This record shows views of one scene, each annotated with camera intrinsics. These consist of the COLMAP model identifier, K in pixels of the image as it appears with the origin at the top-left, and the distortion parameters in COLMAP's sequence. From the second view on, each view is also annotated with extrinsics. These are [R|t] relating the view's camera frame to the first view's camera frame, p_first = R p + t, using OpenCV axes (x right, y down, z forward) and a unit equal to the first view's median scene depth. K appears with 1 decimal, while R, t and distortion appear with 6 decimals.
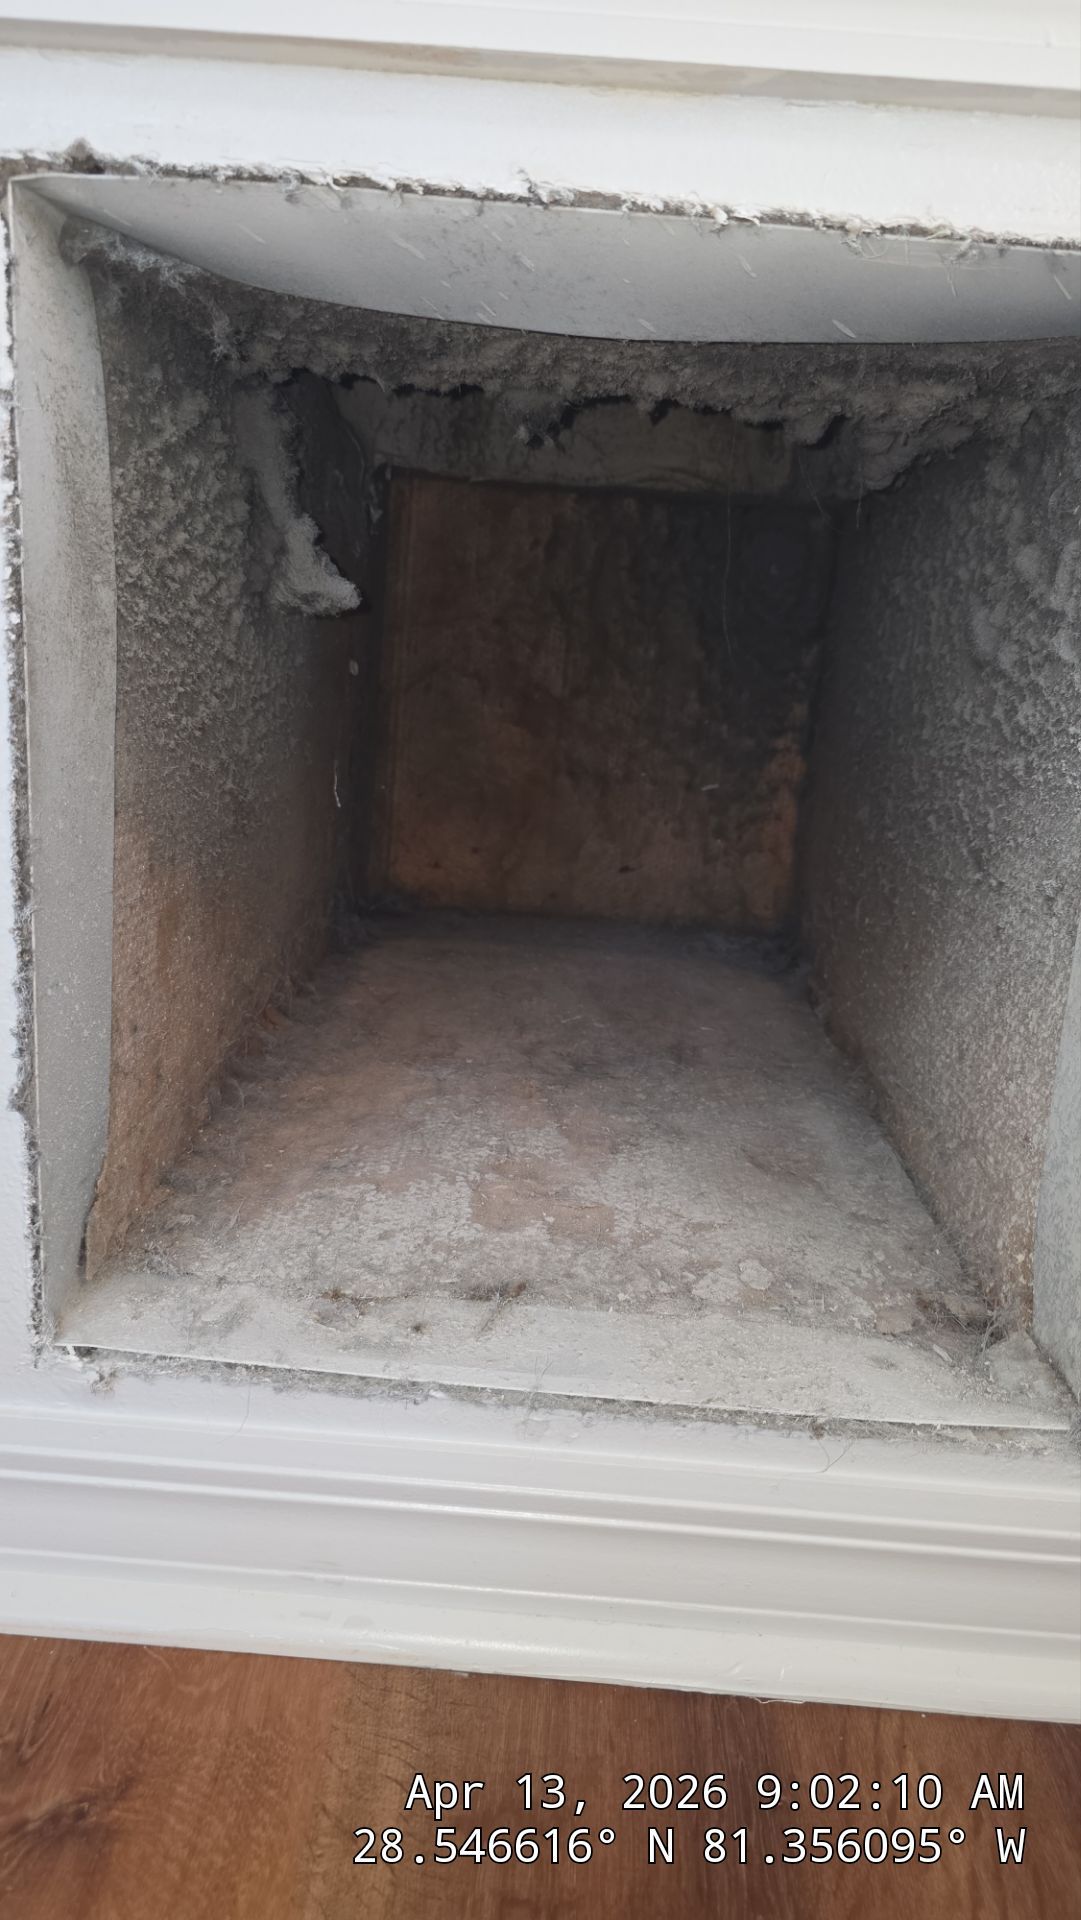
lens RADIAL K [[1257.3, 0, 565.5], [0, 1257.3, 965.3], [0, 0, 1]] dist [0.013966, -0.001794]
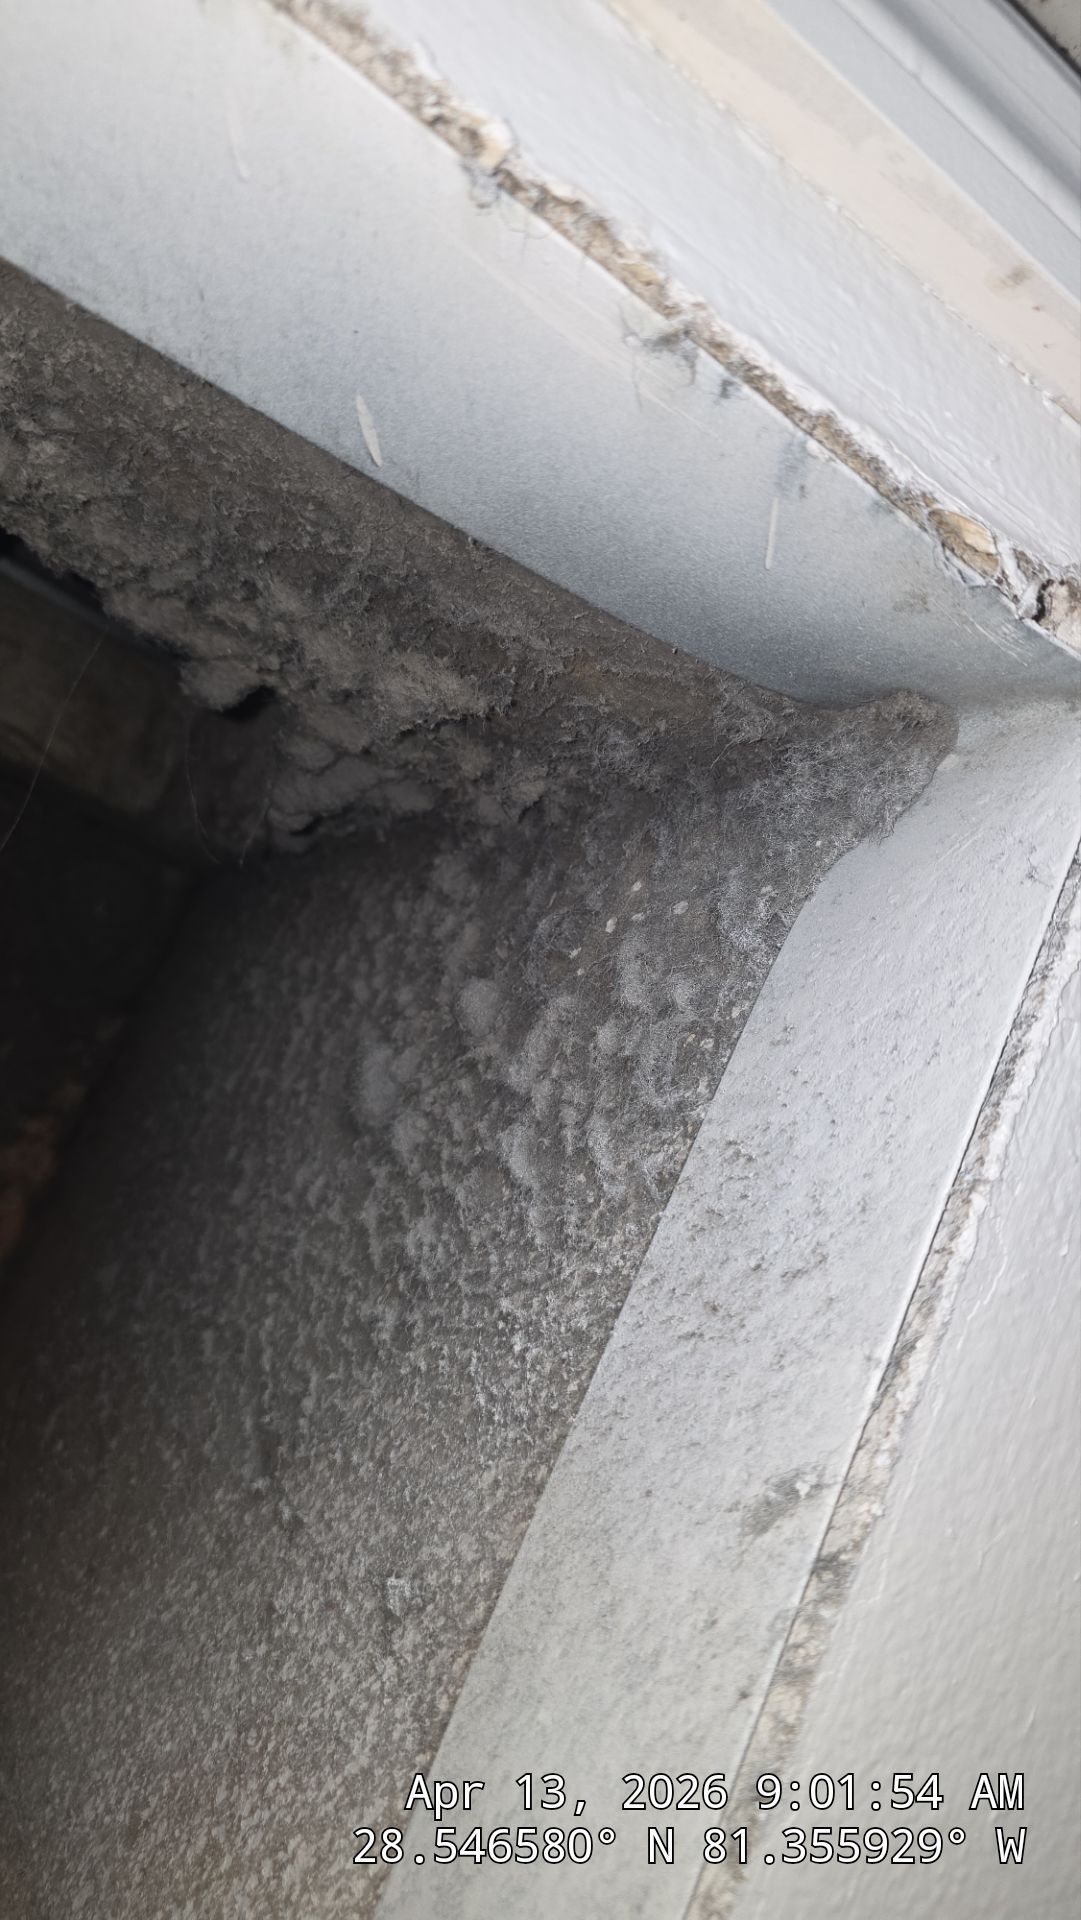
lens RADIAL K [[1374.8, 0, 529.9], [0, 1374.8, 958.5], [0, 0, 1]] dist [0.032606, -0.069821]
pose [[0.829447, 0.363013, 0.424546, 0.079718], [-0.214508, 0.908764, -0.357958, -0.091117], [-0.515755, 0.205839, 0.831641, 0.377759]]
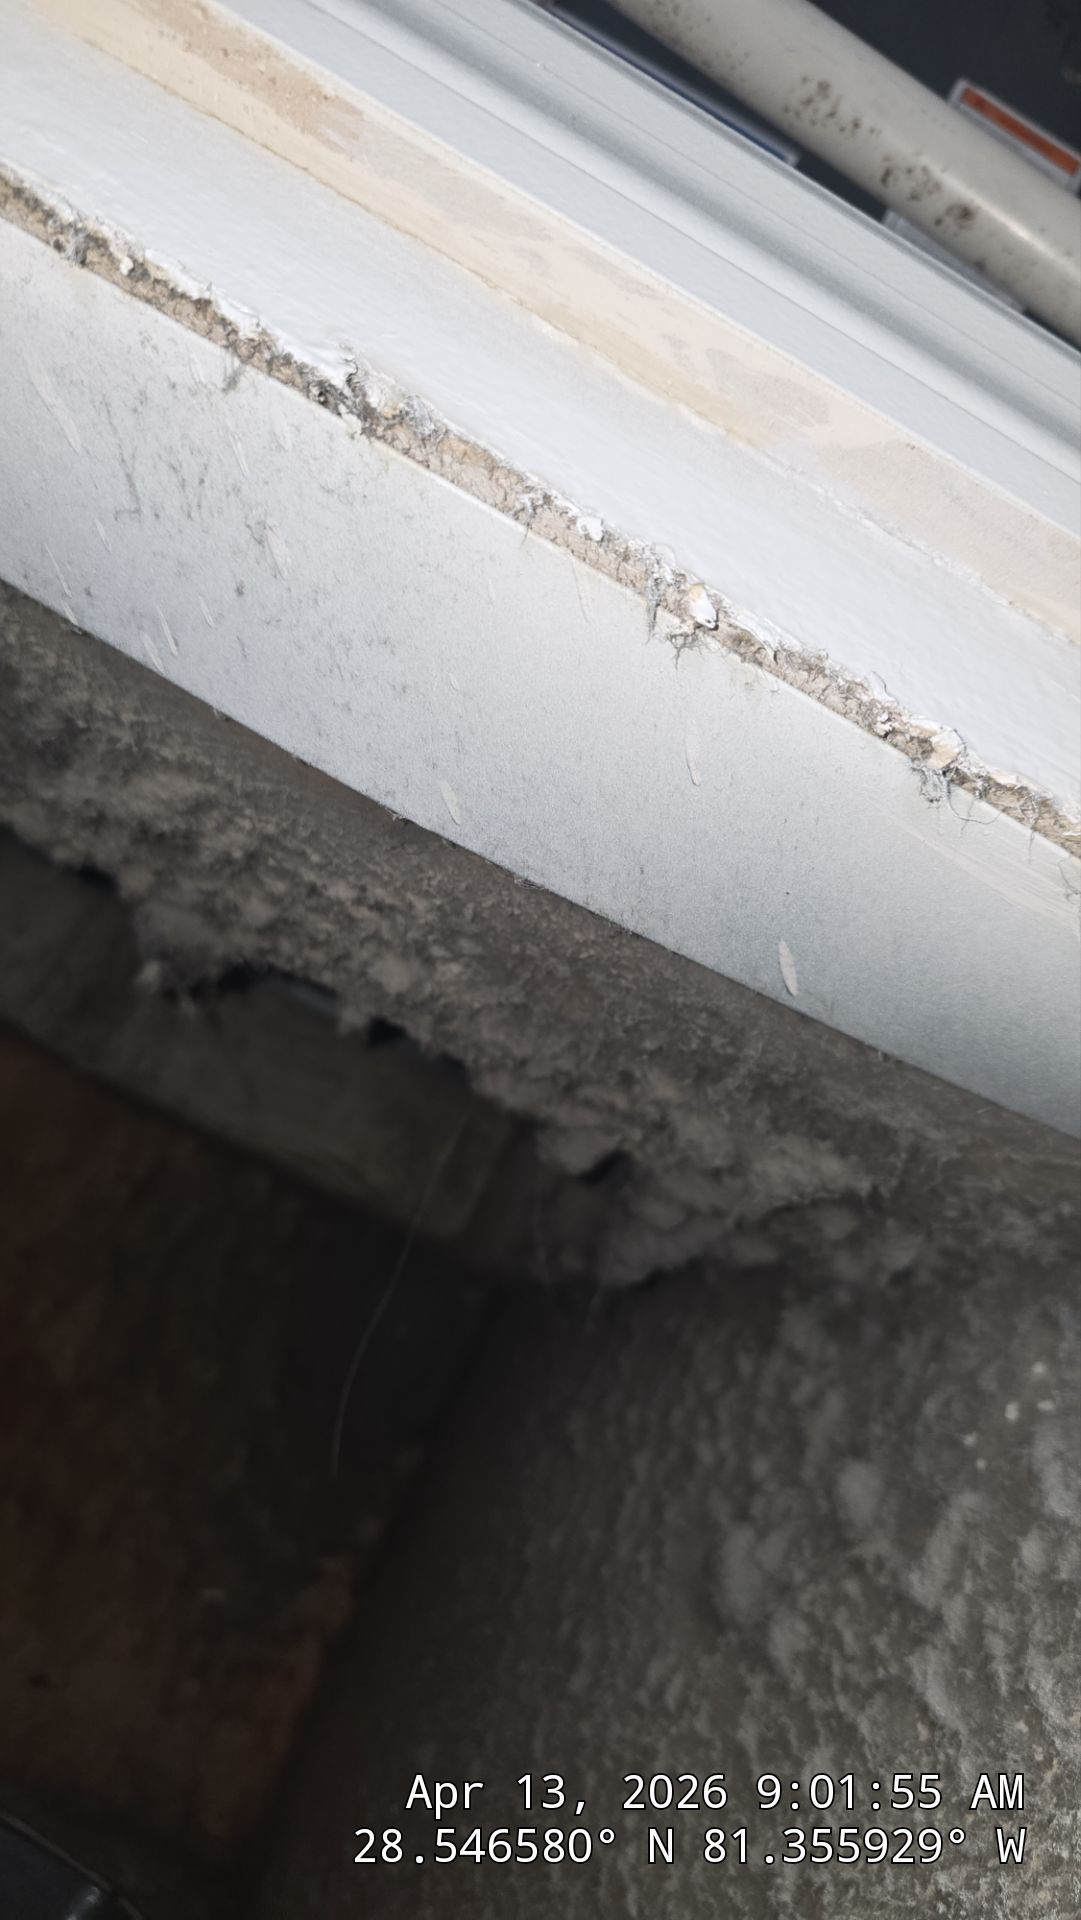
lens RADIAL K [[1393.1, 0, 540.5], [0, 1393.1, 960.0], [0, 0, 1]] dist [-0.011549, -0.012551]
pose [[0.893966, 0.418426, 0.160454, 0.023460], [-0.271907, 0.791065, -0.547981, -0.110972], [-0.356219, 0.446247, 0.820958, 0.380748]]
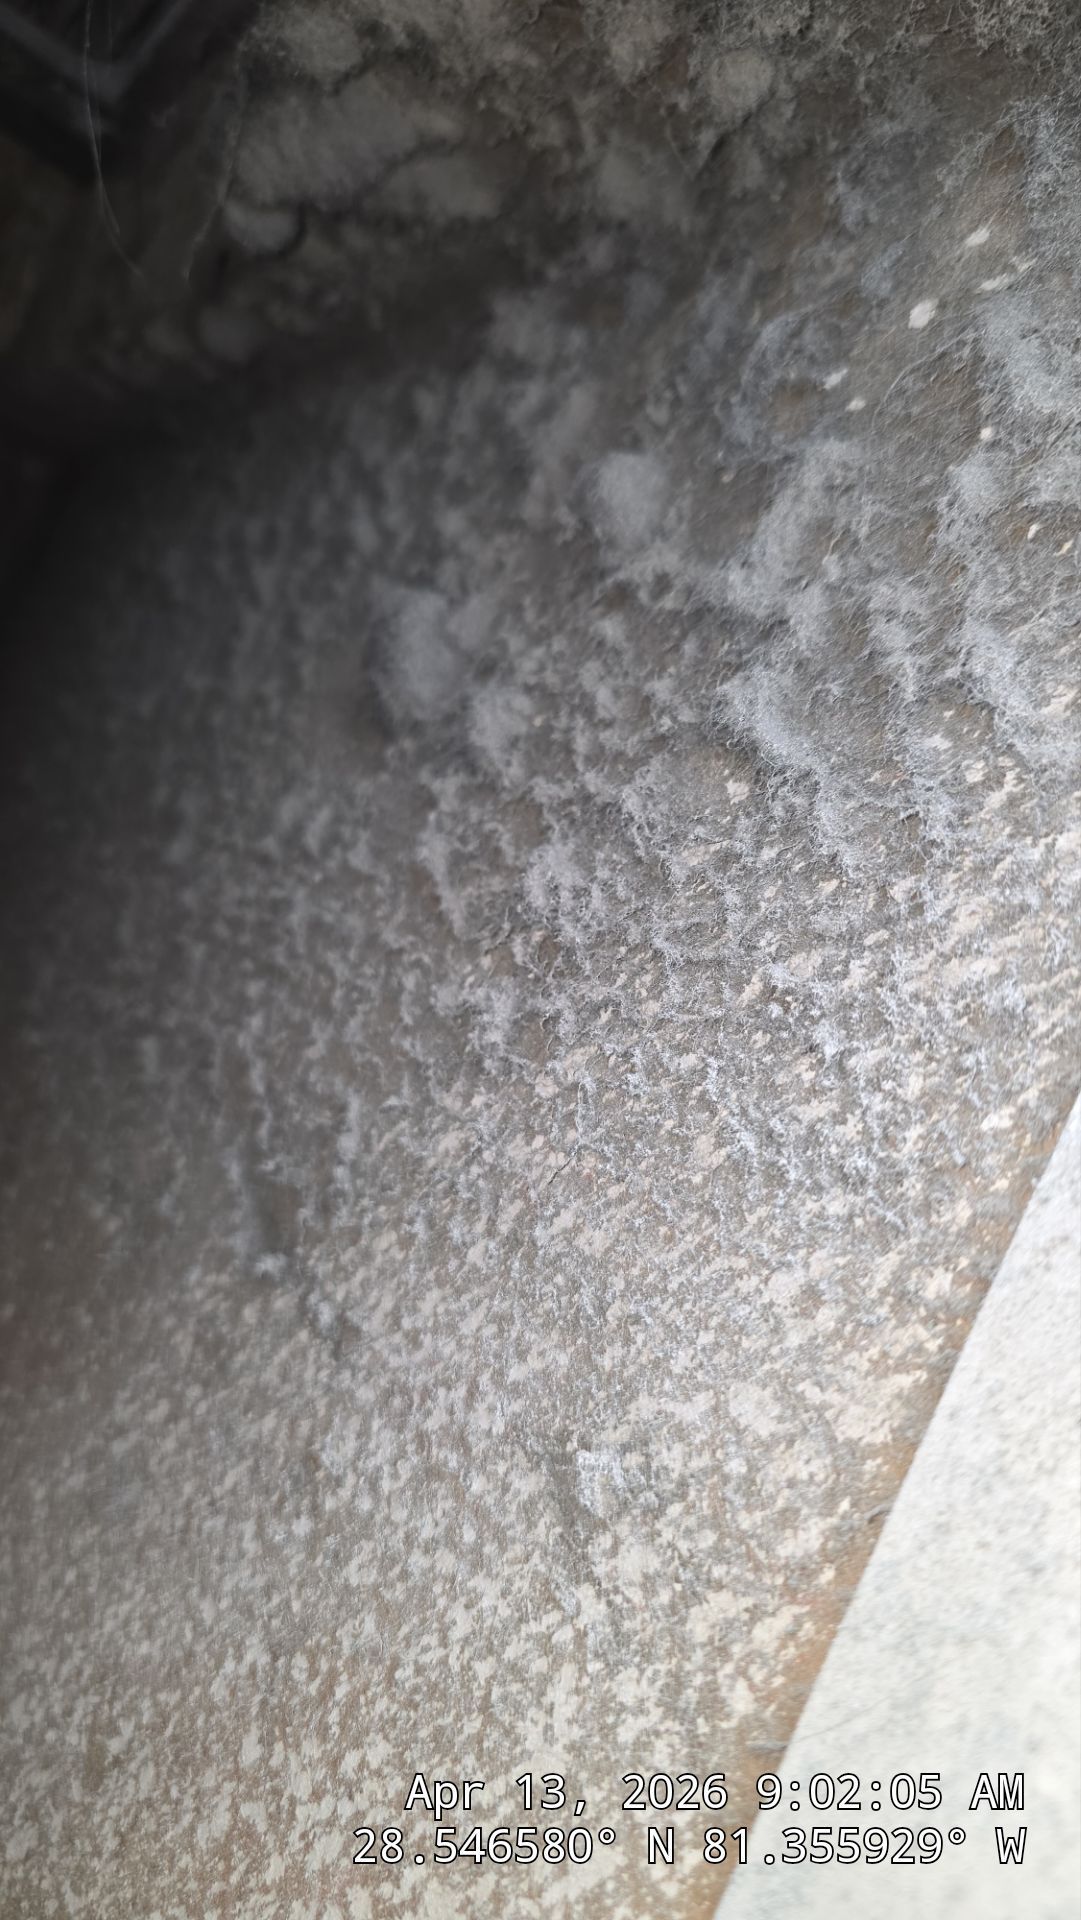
lens RADIAL K [[1460.4, 0, 595.7], [0, 1460.4, 1000.6], [0, 0, 1]] dist [0.036138, -0.129189]
pose [[0.765587, 0.263161, 0.587045, 0.135251], [-0.201830, 0.964688, -0.169238, -0.093191], [-0.610852, 0.011084, 0.791667, 0.620645]]
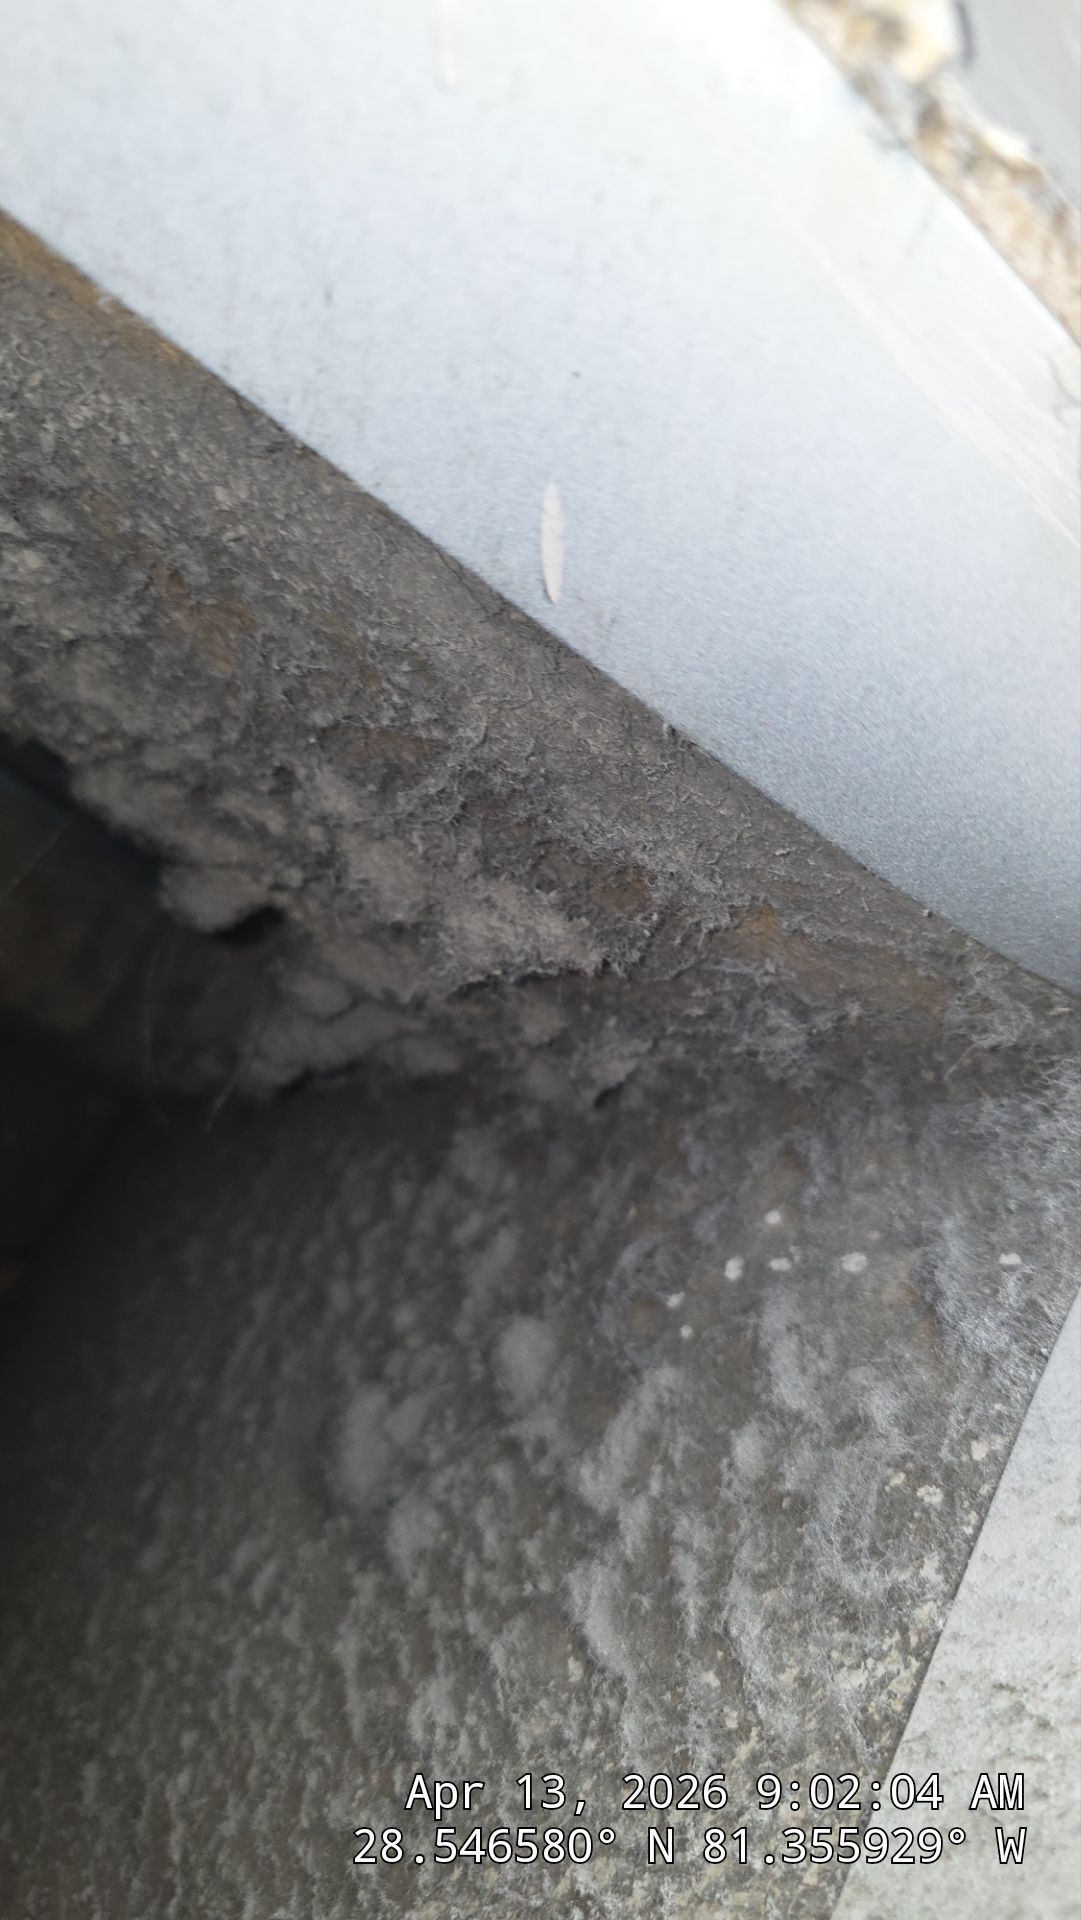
lens RADIAL K [[1428.6, 0, 597.2], [0, 1428.6, 955.5], [0, 0, 1]] dist [-0.015064, -0.026390]
pose [[0.762323, 0.491937, 0.420548, 0.087265], [-0.237744, 0.817226, -0.524995, -0.158533], [-0.601947, 0.300233, 0.739946, 0.513696]]
